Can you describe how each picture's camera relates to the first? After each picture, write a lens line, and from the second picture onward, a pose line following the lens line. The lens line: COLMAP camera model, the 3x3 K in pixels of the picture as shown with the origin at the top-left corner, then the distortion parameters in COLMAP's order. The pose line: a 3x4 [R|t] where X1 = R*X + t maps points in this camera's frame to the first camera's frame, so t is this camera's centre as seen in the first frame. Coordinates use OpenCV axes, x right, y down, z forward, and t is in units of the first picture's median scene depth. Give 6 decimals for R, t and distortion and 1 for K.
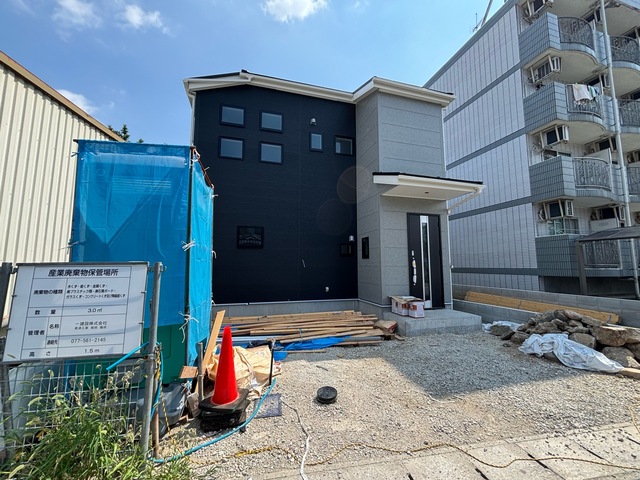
lens RADIAL K [[259.1, 0, 320.3], [0, 259.1, 239.0], [0, 0, 1]] dist [-0.000141, 0.000514]
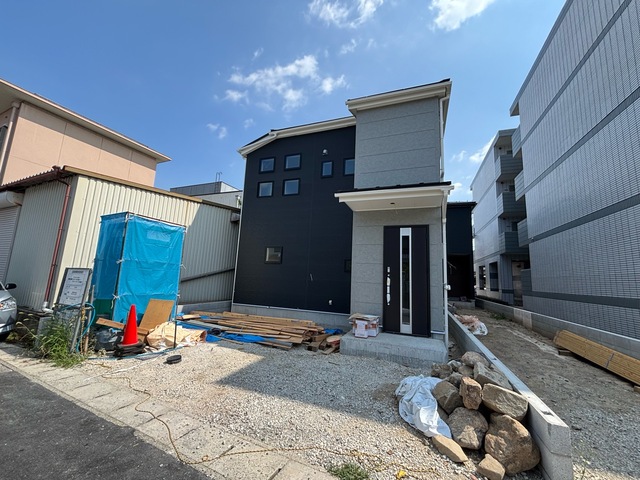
lens RADIAL K [[259.1, 0, 320.3], [0, 259.1, 239.0], [0, 0, 1]] dist [-0.000141, 0.000514]
pose [[0.799178, -0.054673, -0.598603, 0.700437], [0.015956, 0.997434, -0.069796, 0.006469], [0.600883, 0.046228, 0.797999, 0.113772]]
